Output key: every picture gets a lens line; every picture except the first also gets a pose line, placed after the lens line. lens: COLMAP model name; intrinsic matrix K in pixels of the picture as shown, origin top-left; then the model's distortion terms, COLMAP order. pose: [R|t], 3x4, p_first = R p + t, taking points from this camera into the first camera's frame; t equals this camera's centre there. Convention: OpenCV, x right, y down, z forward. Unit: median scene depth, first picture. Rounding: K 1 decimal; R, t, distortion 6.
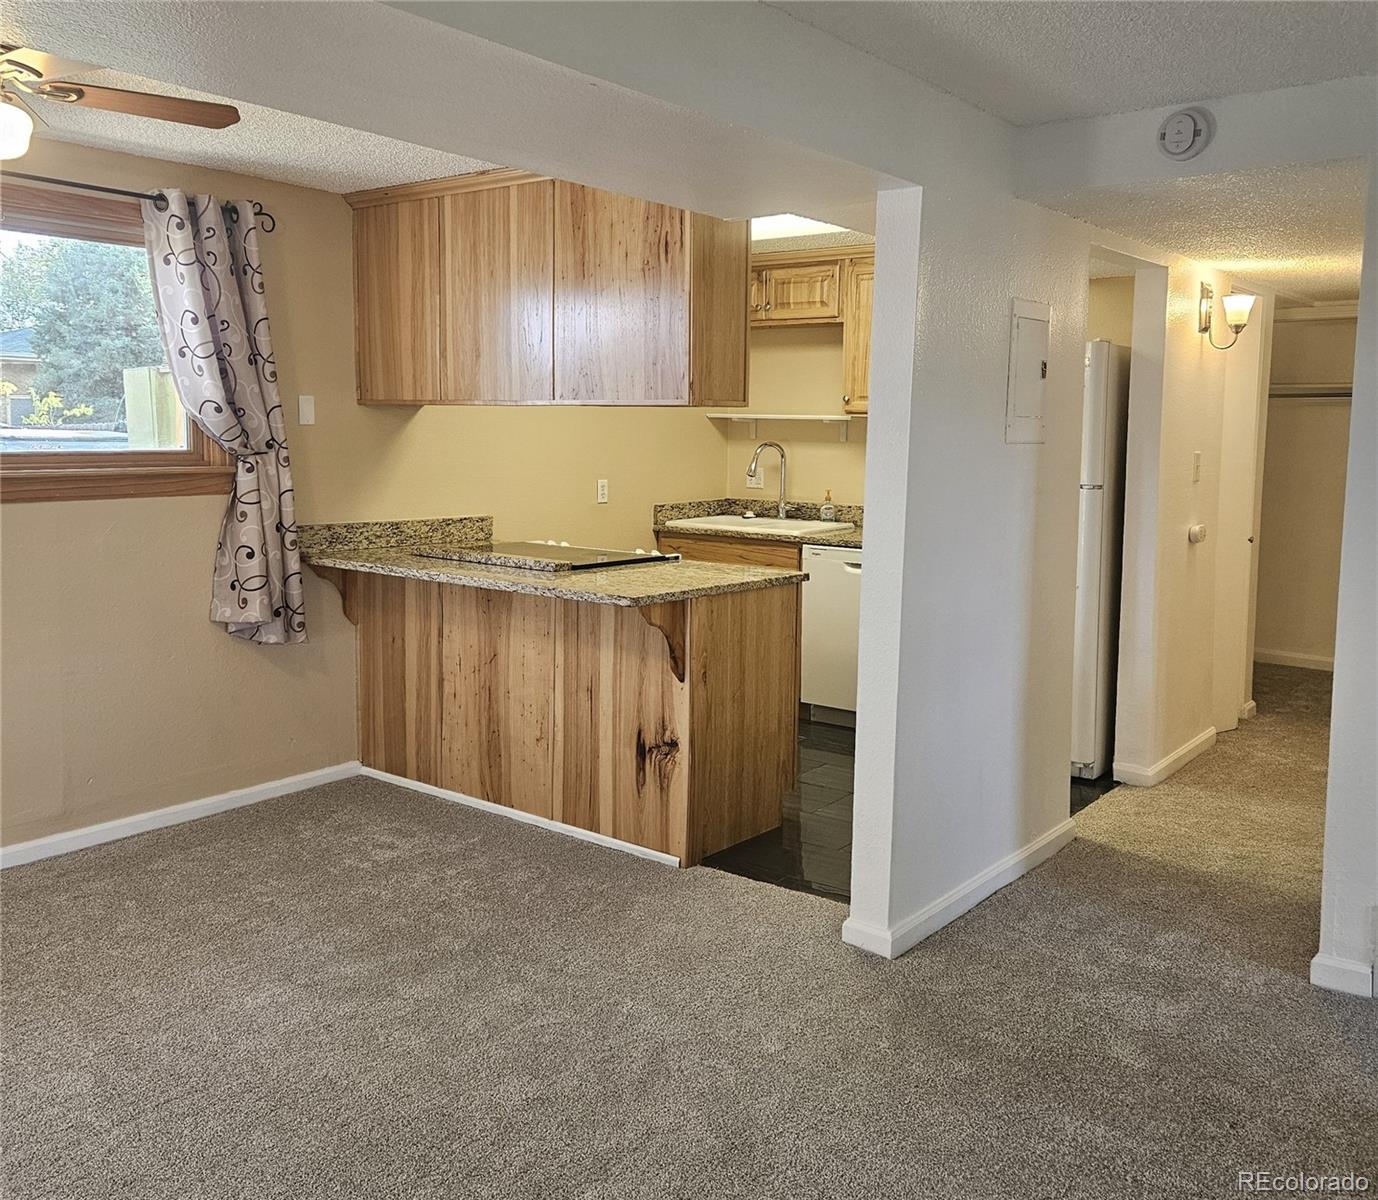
lens RADIAL K [[1208.3, 0, 689.3], [0, 1208.3, 552.9], [0, 0, 1]] dist [0.075577, -0.008932]
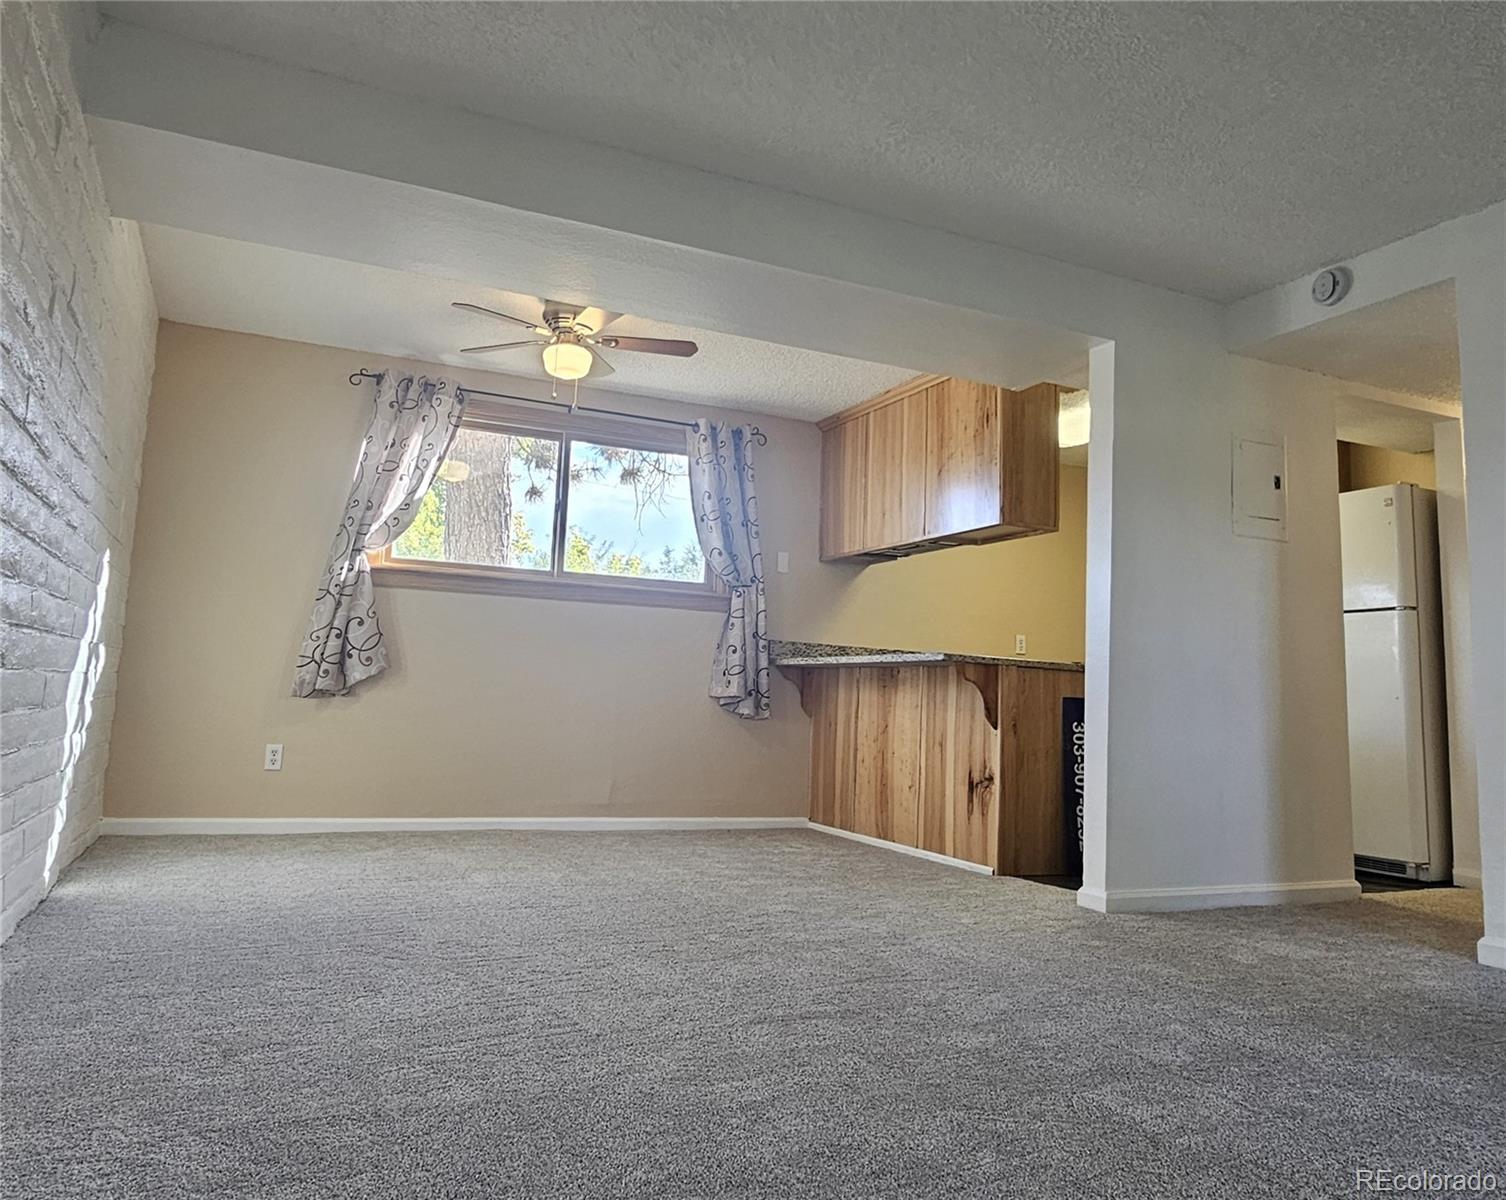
lens RADIAL K [[1110.0, 0, 750.1], [0, 1110.0, 589.2], [0, 0, 1]] dist [-0.001077, 0.004499]
pose [[0.887895, -0.022405, -0.459500, 0.276190], [-0.080204, 0.975978, -0.202567, 0.195572], [0.453000, 0.216712, 0.864770, -0.181466]]
